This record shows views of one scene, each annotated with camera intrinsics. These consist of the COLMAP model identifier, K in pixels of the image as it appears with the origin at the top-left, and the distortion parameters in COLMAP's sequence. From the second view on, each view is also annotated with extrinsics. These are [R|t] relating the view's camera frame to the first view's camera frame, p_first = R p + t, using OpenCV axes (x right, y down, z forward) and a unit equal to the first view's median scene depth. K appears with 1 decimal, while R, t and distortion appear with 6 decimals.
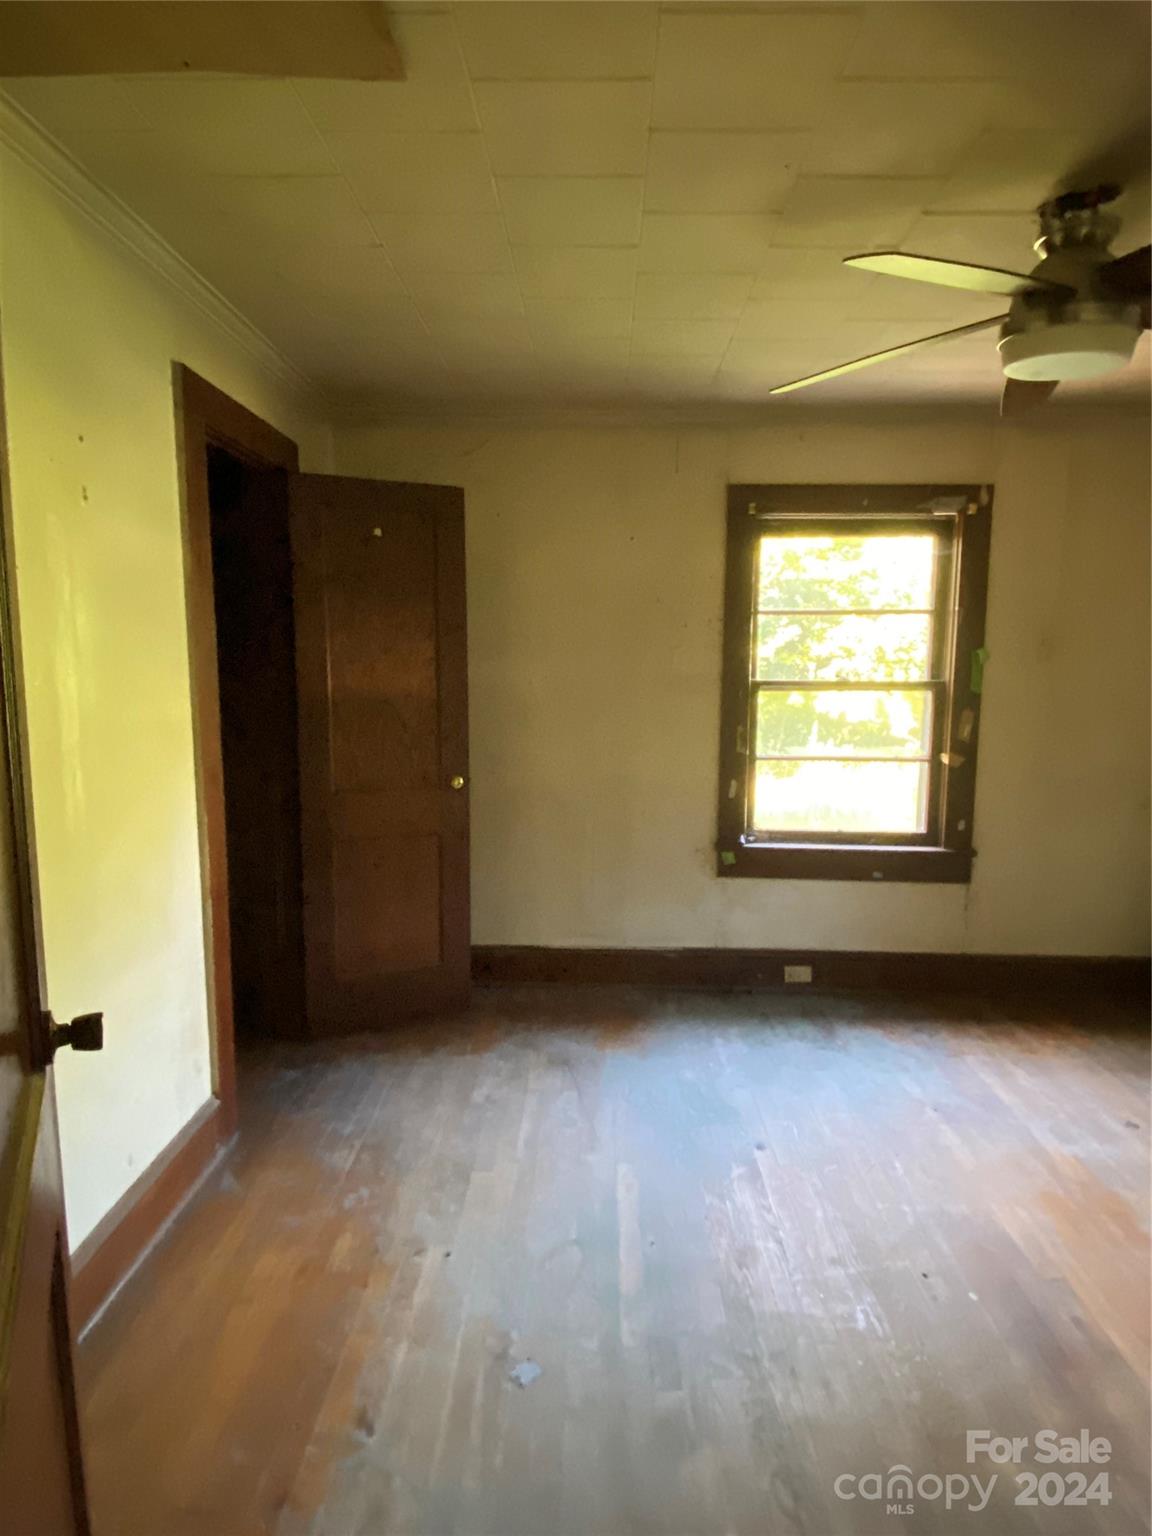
lens RADIAL K [[861.7, 0, 576.0], [0, 861.7, 768.0], [0, 0, 1]] dist [0.070263, -0.065605]
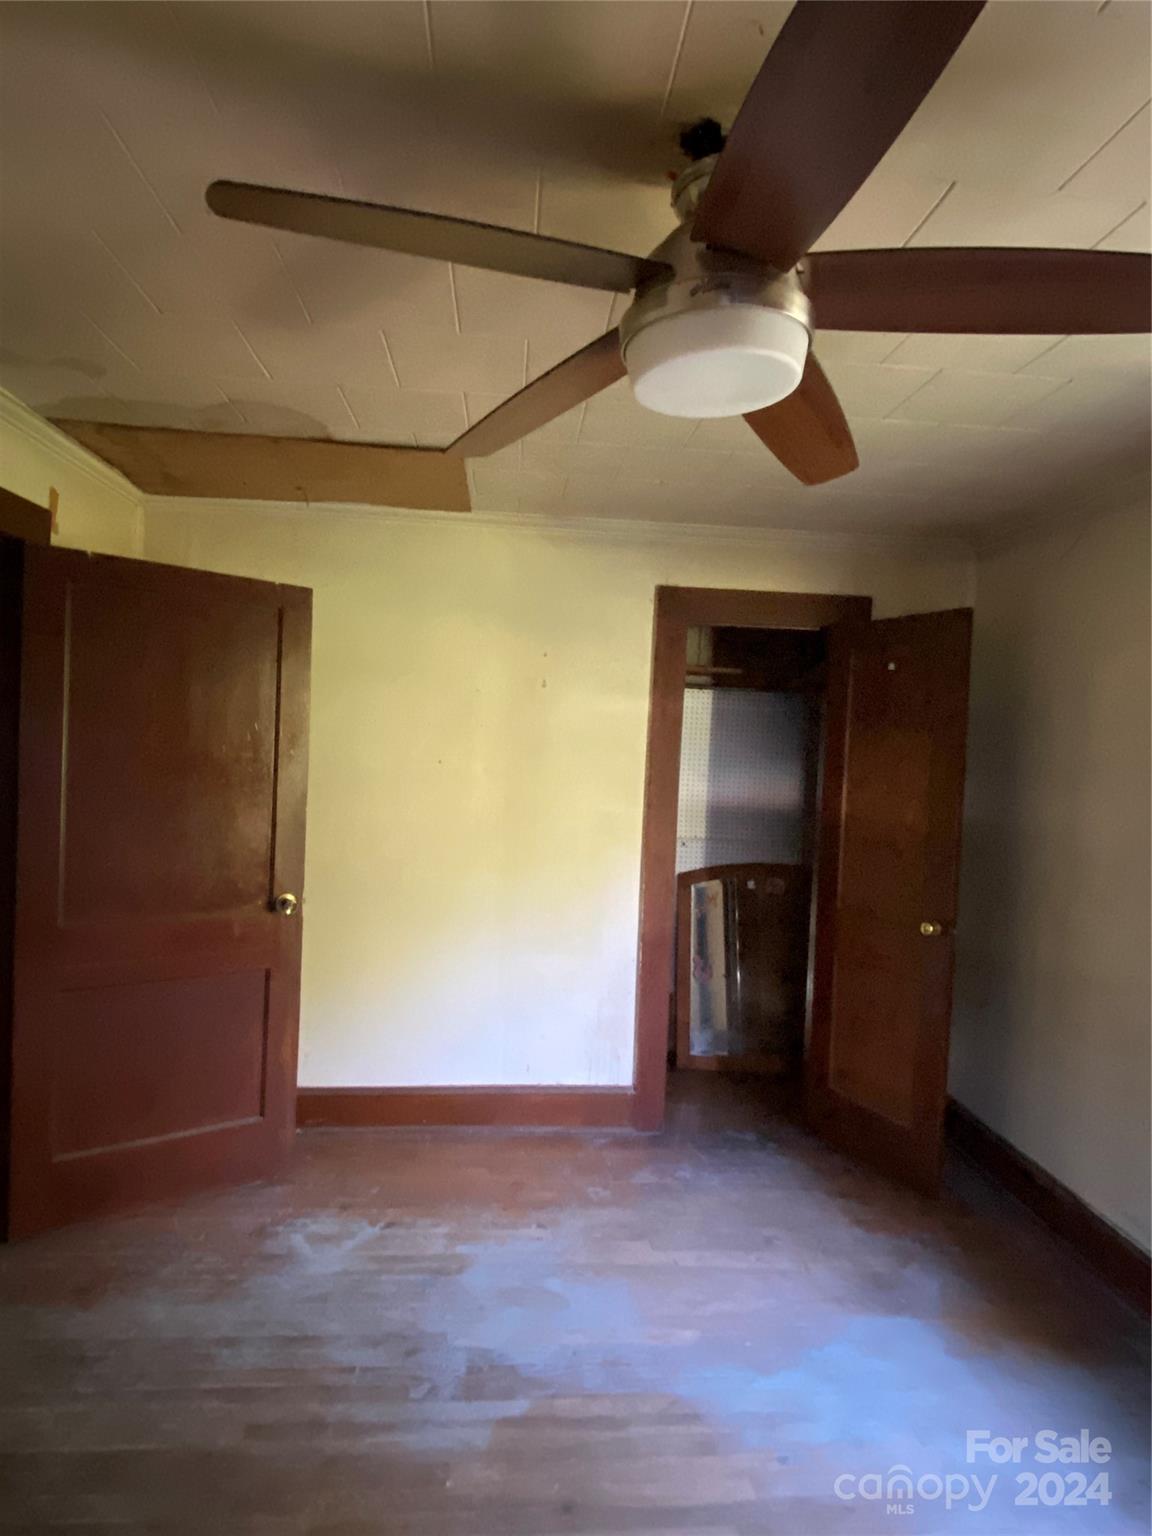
lens RADIAL K [[861.7, 0, 576.0], [0, 861.7, 768.0], [0, 0, 1]] dist [0.070263, -0.065605]
pose [[0.108119, 0.024660, -0.993832, 0.910179], [-0.170747, 0.985297, 0.005872, -0.114439], [0.979365, 0.169059, 0.110740, 0.647206]]
